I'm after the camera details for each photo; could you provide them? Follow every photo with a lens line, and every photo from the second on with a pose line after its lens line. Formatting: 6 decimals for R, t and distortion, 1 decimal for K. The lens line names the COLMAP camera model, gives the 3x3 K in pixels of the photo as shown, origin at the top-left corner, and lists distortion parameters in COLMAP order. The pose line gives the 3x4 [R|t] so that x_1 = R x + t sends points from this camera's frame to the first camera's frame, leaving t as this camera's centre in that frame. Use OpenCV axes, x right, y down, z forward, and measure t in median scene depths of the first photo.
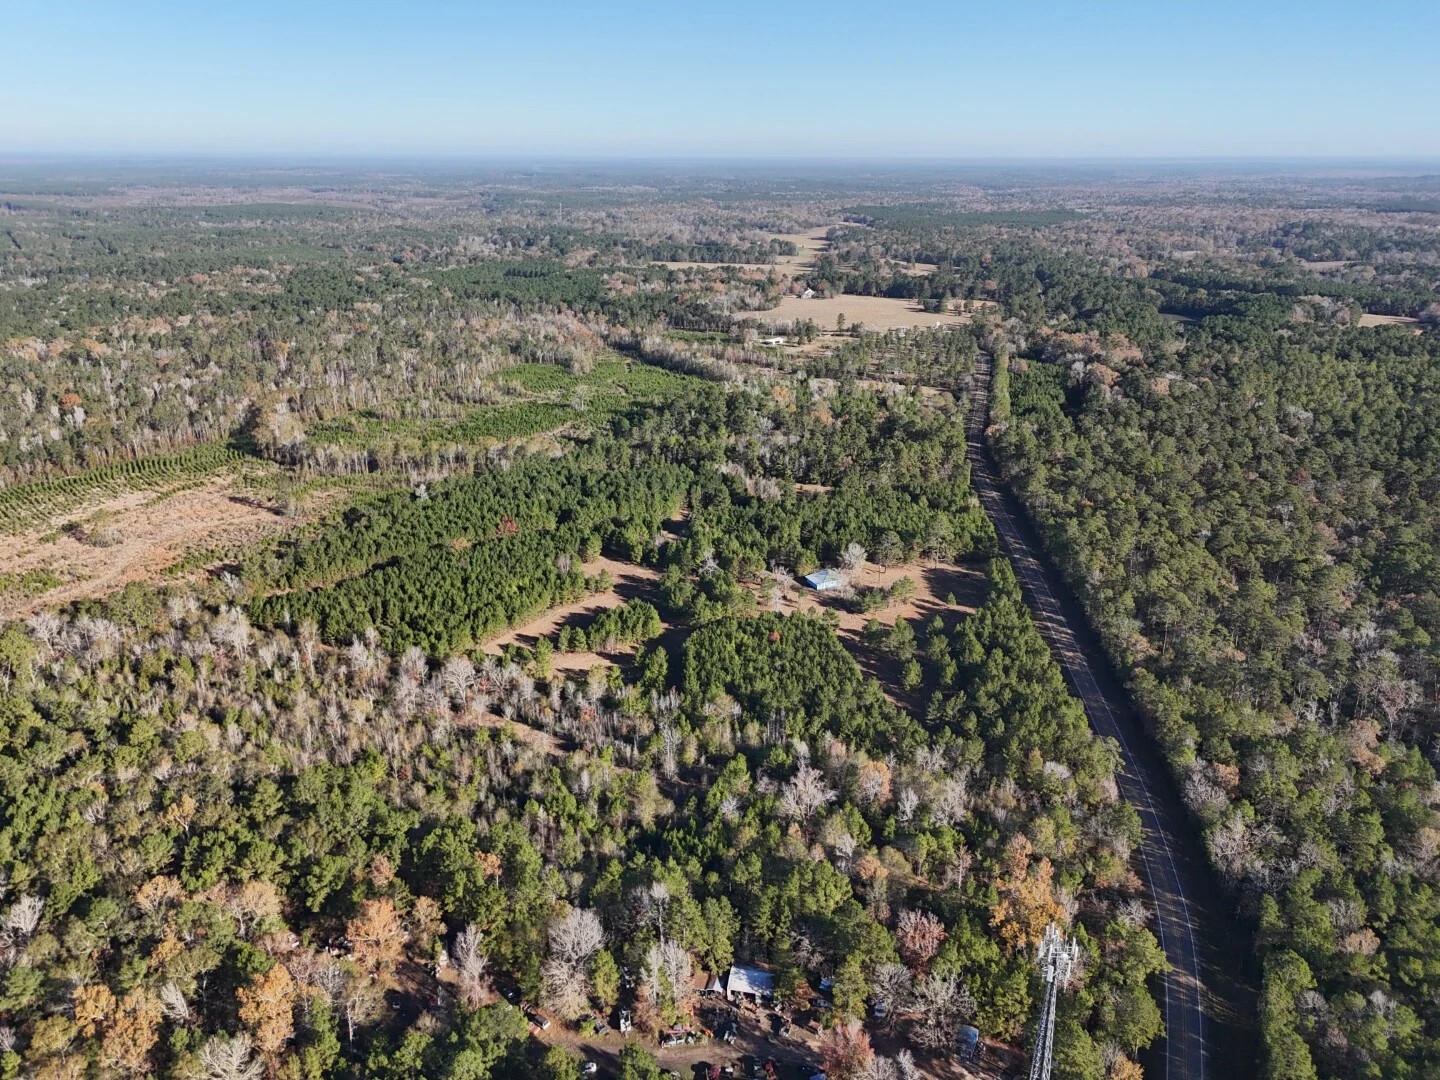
lens RADIAL K [[1049.6, 0, 720.0], [0, 1049.6, 540.0], [0, 0, 1]] dist [0.073294, -0.061103]
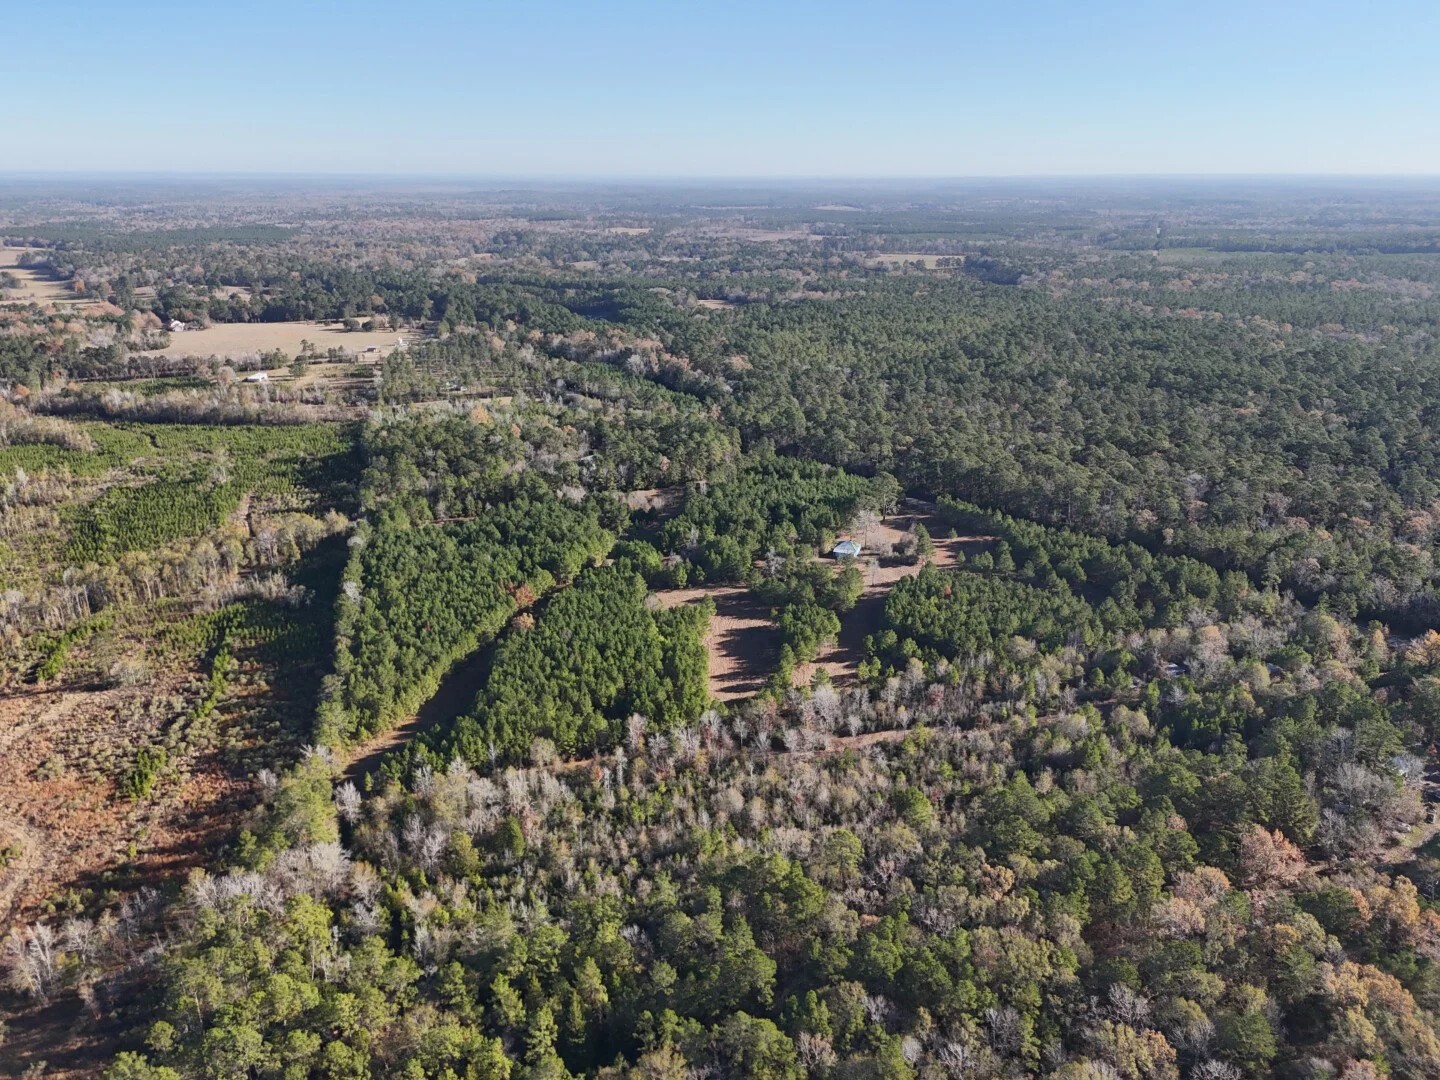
lens RADIAL K [[1049.6, 0, 720.0], [0, 1049.6, 540.0], [0, 0, 1]] dist [0.073294, -0.061103]
pose [[0.704587, -0.237838, 0.668573, -0.701632], [0.246231, 0.965565, 0.083996, -0.093536], [-0.665528, 0.105441, 0.738887, 0.265099]]
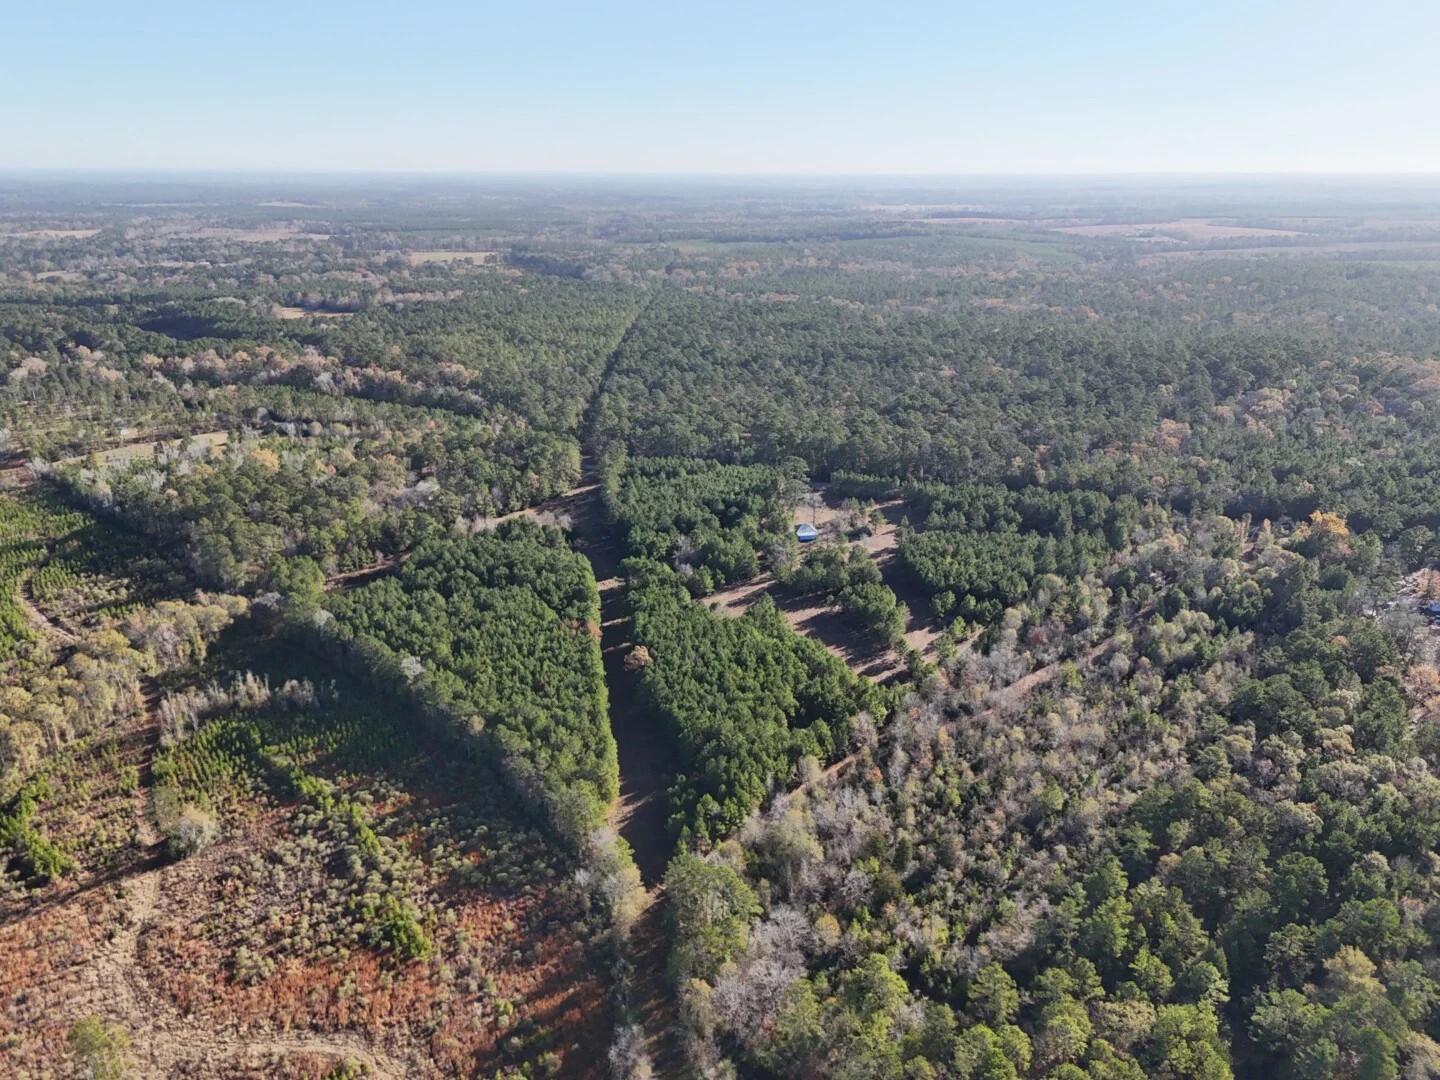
lens RADIAL K [[1049.6, 0, 720.0], [0, 1049.6, 540.0], [0, 0, 1]] dist [0.073294, -0.061103]
pose [[0.264450, -0.325048, 0.907970, -0.935919], [0.332017, 0.914620, 0.230727, -0.241047], [-0.905445, 0.240445, 0.349793, 0.661171]]
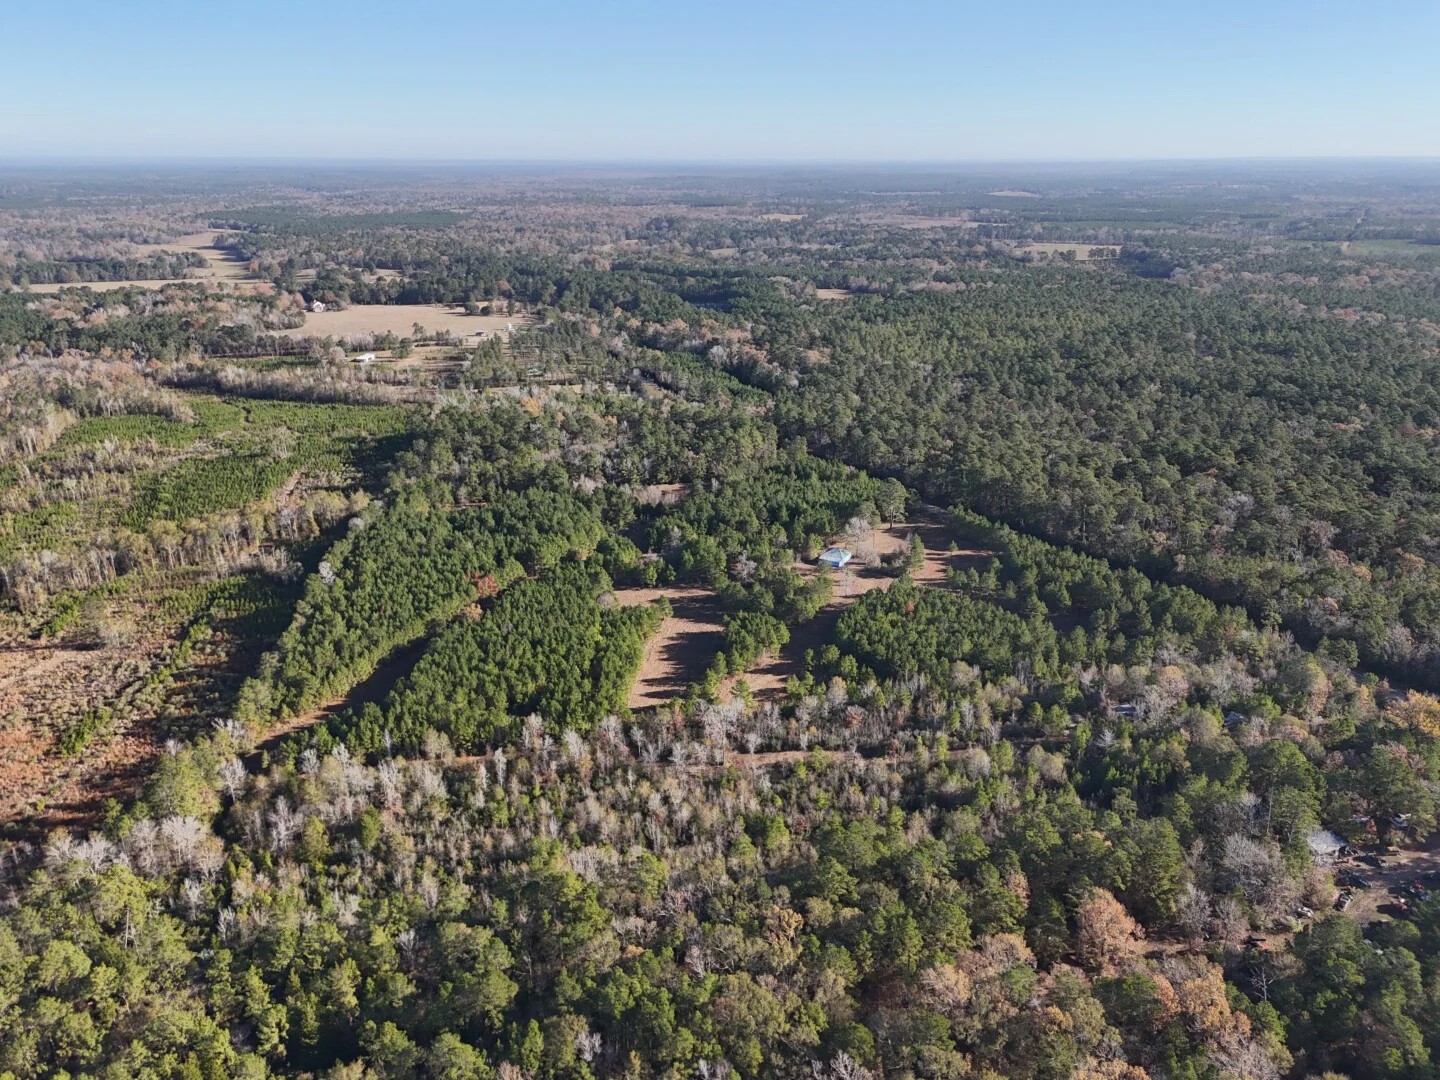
lens RADIAL K [[1049.6, 0, 720.0], [0, 1049.6, 540.0], [0, 0, 1]] dist [0.073294, -0.061103]
pose [[0.811715, -0.204410, 0.547115, -0.552970], [0.204826, 0.976890, 0.061095, -0.065493], [-0.546960, 0.062472, 0.834825, 0.169309]]
